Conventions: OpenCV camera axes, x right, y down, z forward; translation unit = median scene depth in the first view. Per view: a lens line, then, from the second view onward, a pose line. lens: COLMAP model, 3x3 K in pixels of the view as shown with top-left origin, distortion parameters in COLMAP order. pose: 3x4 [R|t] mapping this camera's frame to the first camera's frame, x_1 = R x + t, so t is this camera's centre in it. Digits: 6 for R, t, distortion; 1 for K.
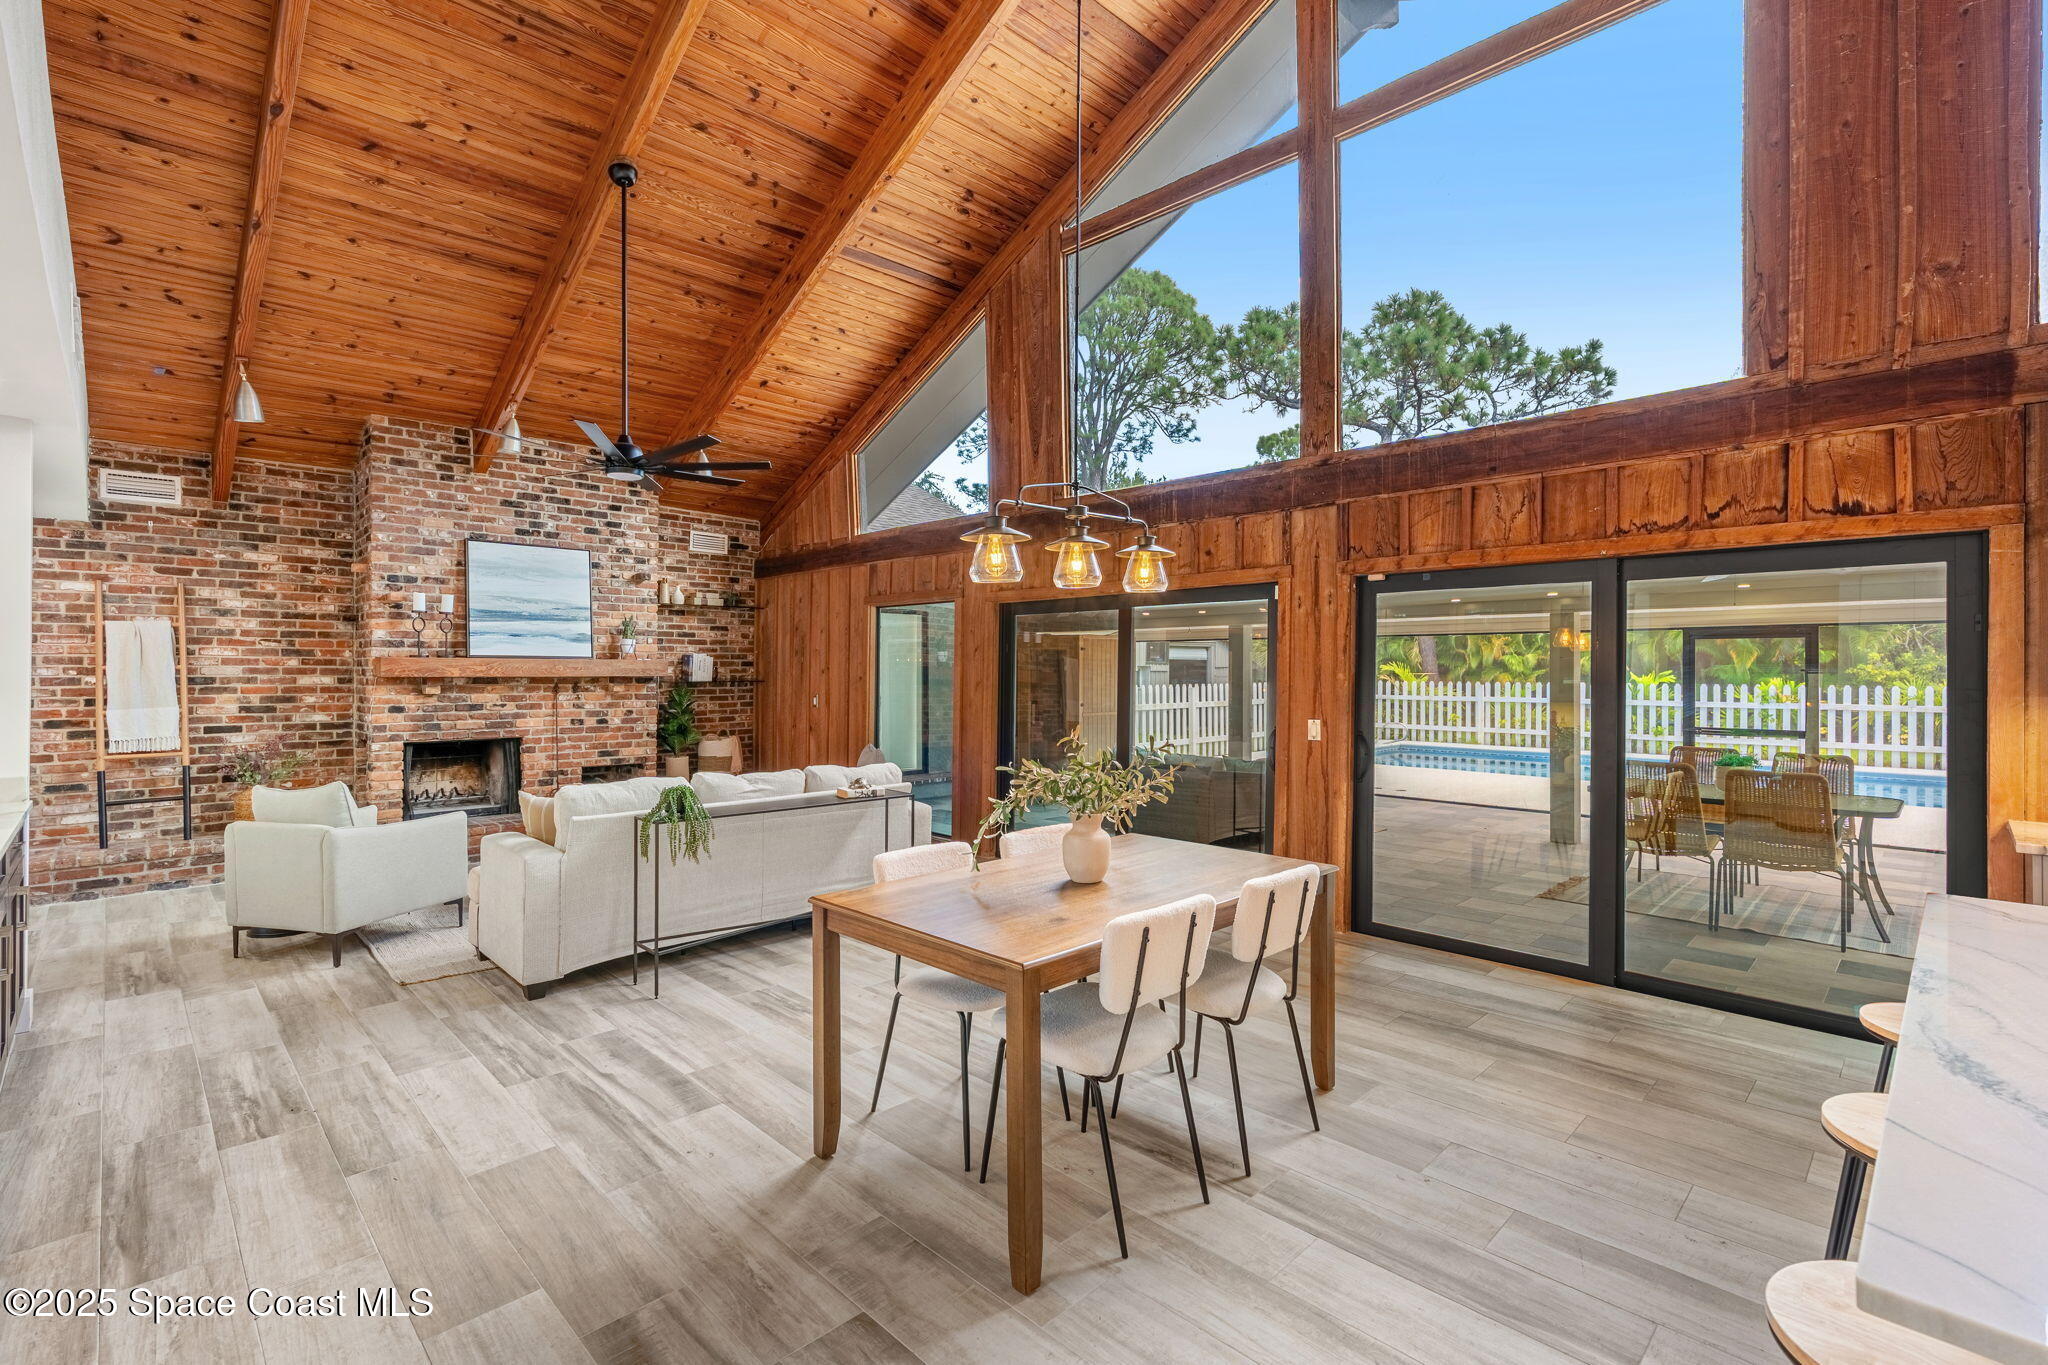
lens RADIAL K [[939.0, 0, 1026.5], [0, 939.0, 680.6], [0, 0, 1]] dist [0.002040, 0.000528]
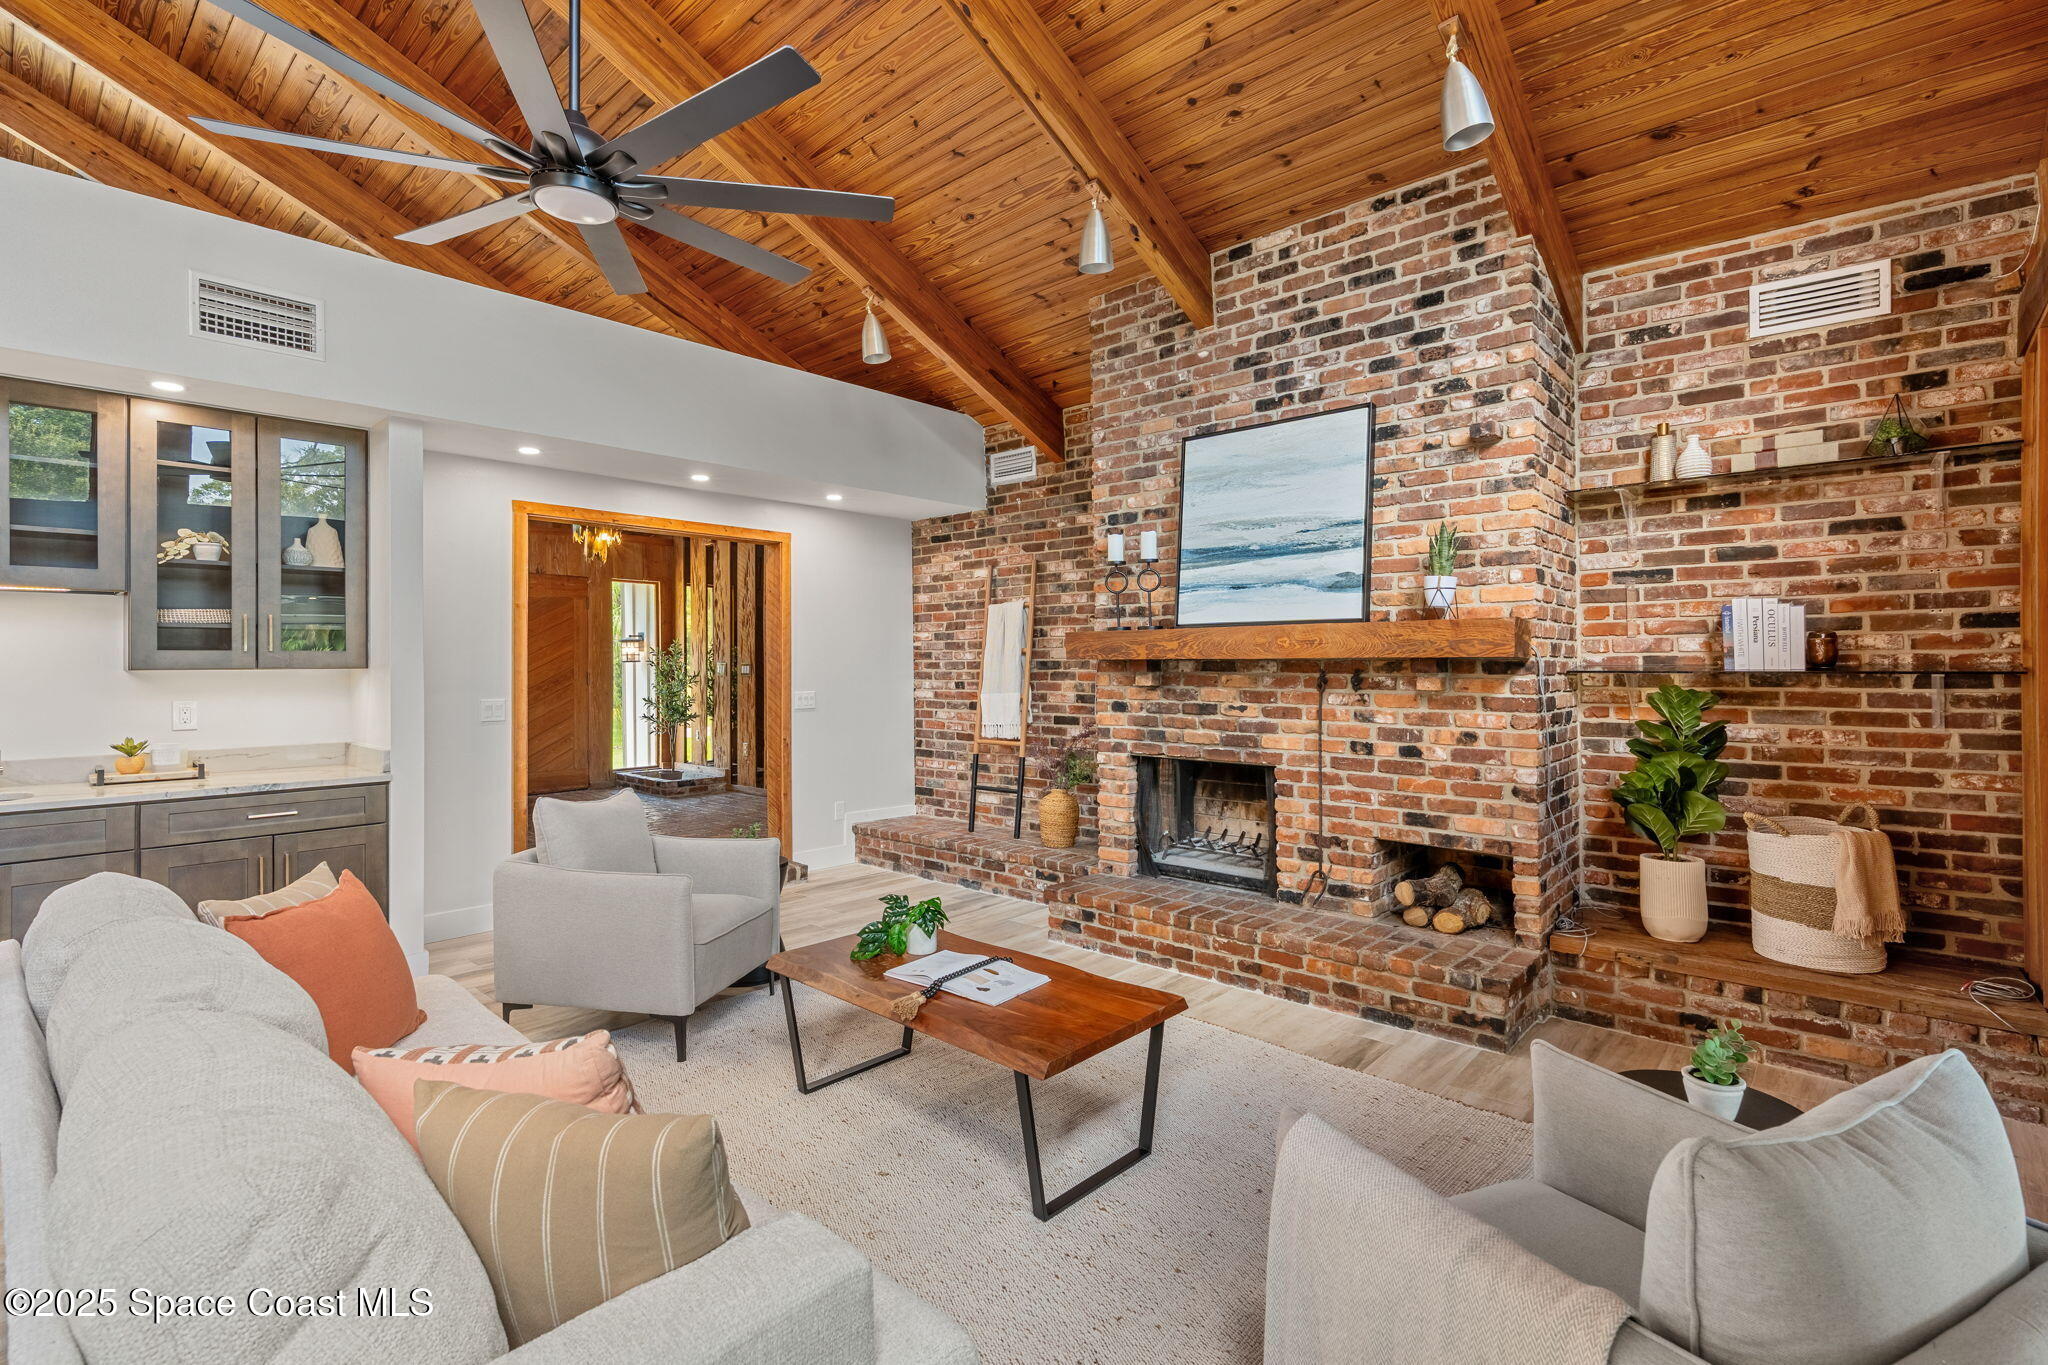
lens RADIAL K [[939.0, 0, 1035.2], [0, 939.0, 653.1], [0, 0, 1]] dist [0.002040, 0.000528]
pose [[0.053528, -0.011424, -0.998501, 0.019814], [-0.005684, 0.999915, -0.011745, -0.000418], [0.998550, 0.006304, 0.053458, 0.772013]]
